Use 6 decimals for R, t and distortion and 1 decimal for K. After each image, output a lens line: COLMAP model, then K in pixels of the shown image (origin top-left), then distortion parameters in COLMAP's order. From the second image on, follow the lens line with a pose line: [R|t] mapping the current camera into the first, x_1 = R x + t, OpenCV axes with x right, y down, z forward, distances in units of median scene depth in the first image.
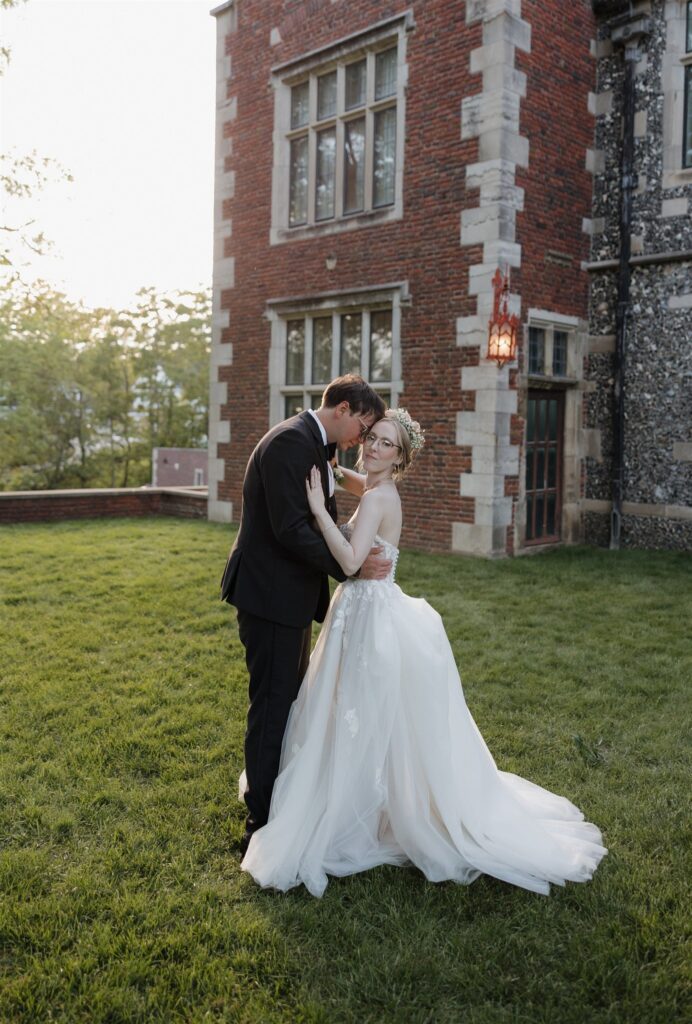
lens RADIAL K [[1204.7, 0, 345.8], [0, 1204.7, 510.5], [0, 0, 1]] dist [0.020350, 0.000000]
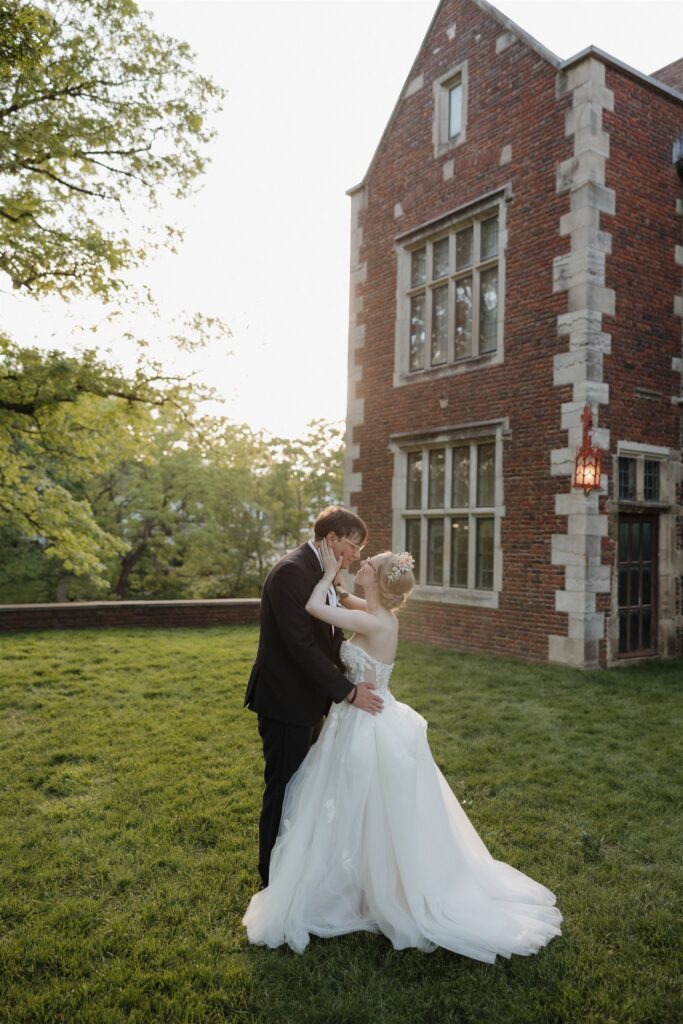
lens RADIAL K [[1150.5, 0, 341.6], [0, 1150.5, 514.5], [0, 0, 1]] dist [0.022795, 0.000000]
pose [[0.979884, -0.000169, -0.199568, 0.113573], [-0.017019, 0.996286, -0.084406, -0.007726], [0.198841, 0.086104, 0.976242, -0.067626]]
